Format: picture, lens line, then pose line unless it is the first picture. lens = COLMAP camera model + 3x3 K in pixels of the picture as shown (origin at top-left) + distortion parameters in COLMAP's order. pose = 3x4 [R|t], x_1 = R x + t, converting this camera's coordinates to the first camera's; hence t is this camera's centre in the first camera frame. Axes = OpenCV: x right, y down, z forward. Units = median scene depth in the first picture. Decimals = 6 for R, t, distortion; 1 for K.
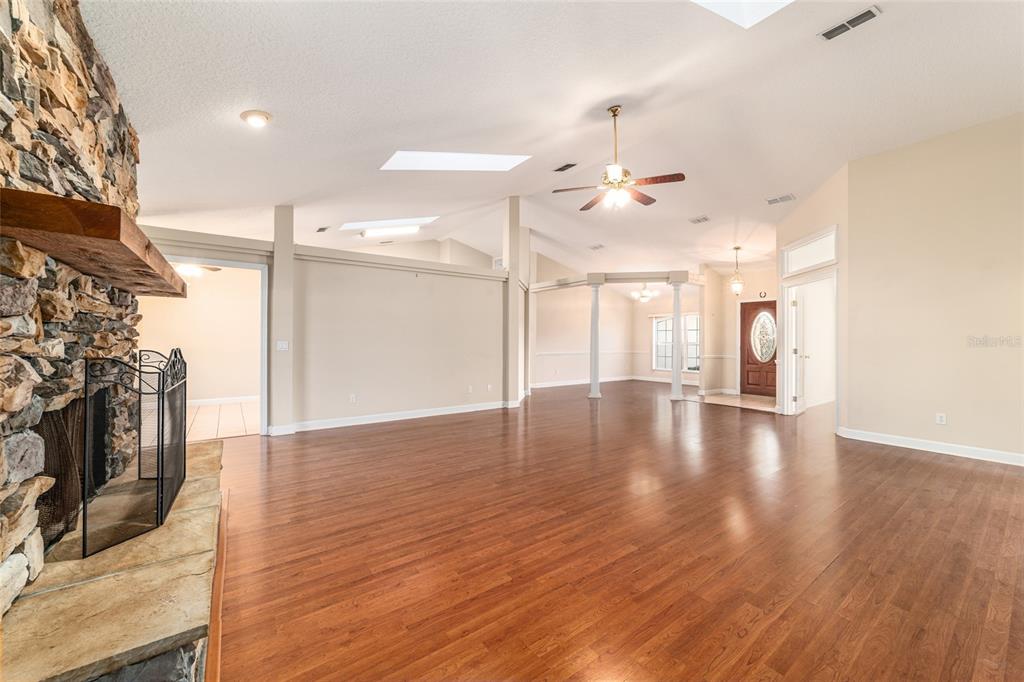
lens RADIAL K [[392.9, 0, 513.6], [0, 392.9, 338.8], [0, 0, 1]] dist [-0.023445, 0.009291]
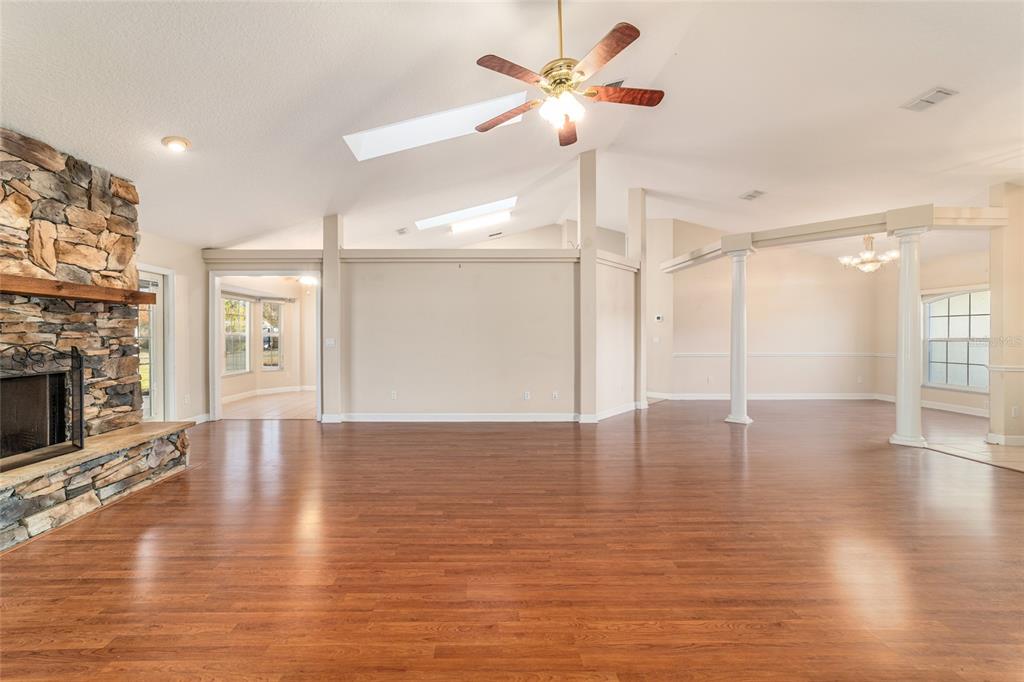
lens RADIAL K [[408.4, 0, 477.7], [0, 408.4, 334.8], [0, 0, 1]] dist [-0.019823, 0.010316]
pose [[0.809683, -0.004649, -0.586849, 0.401022], [0.005482, 0.999985, -0.000358, -0.000696], [0.586842, -0.002927, 0.809696, 0.292765]]
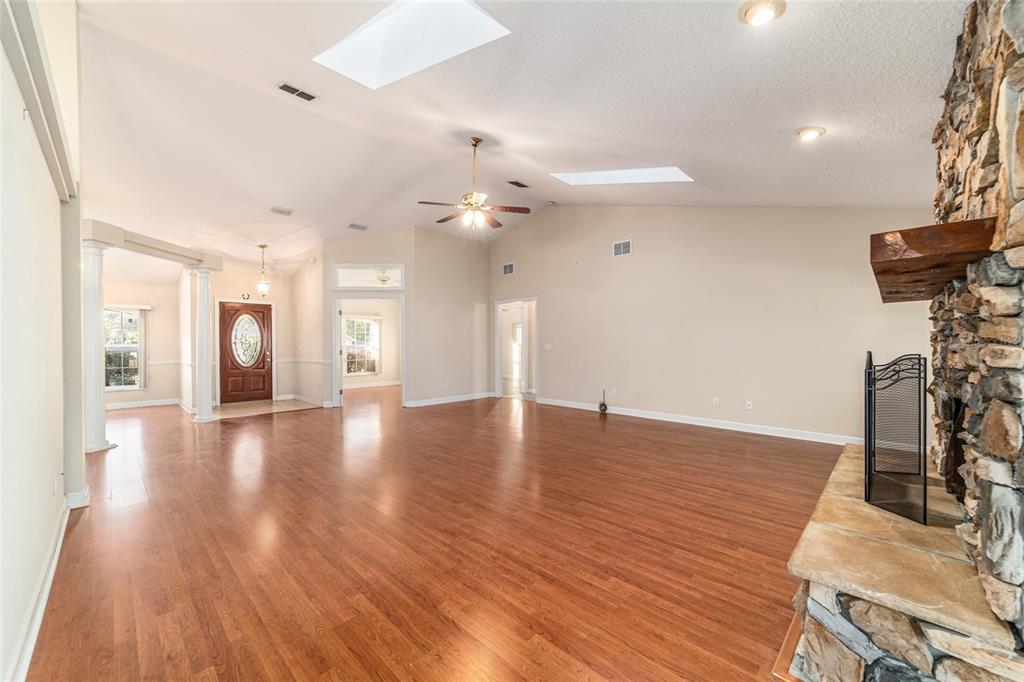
lens RADIAL K [[392.9, 0, 513.6], [0, 392.9, 338.8], [0, 0, 1]] dist [-0.023445, 0.009291]
pose [[-0.167852, 0.006197, 0.985793, -0.668823], [0.002370, 0.999980, -0.005882, -0.001600], [-0.985809, 0.001349, -0.167863, 0.812764]]
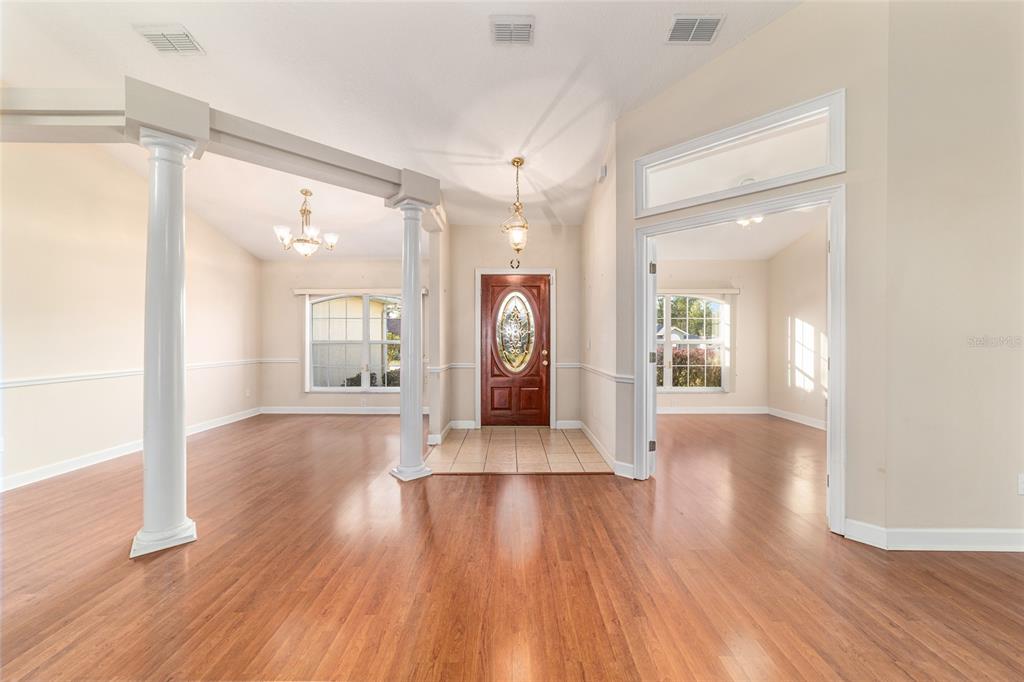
lens RADIAL K [[392.9, 0, 513.6], [0, 392.9, 338.8], [0, 0, 1]] dist [-0.023445, 0.009291]
pose [[0.589101, -0.010609, 0.807990, 0.204705], [0.000809, 0.999921, 0.012539, -0.000895], [-0.808059, -0.006733, 0.589063, 1.005771]]
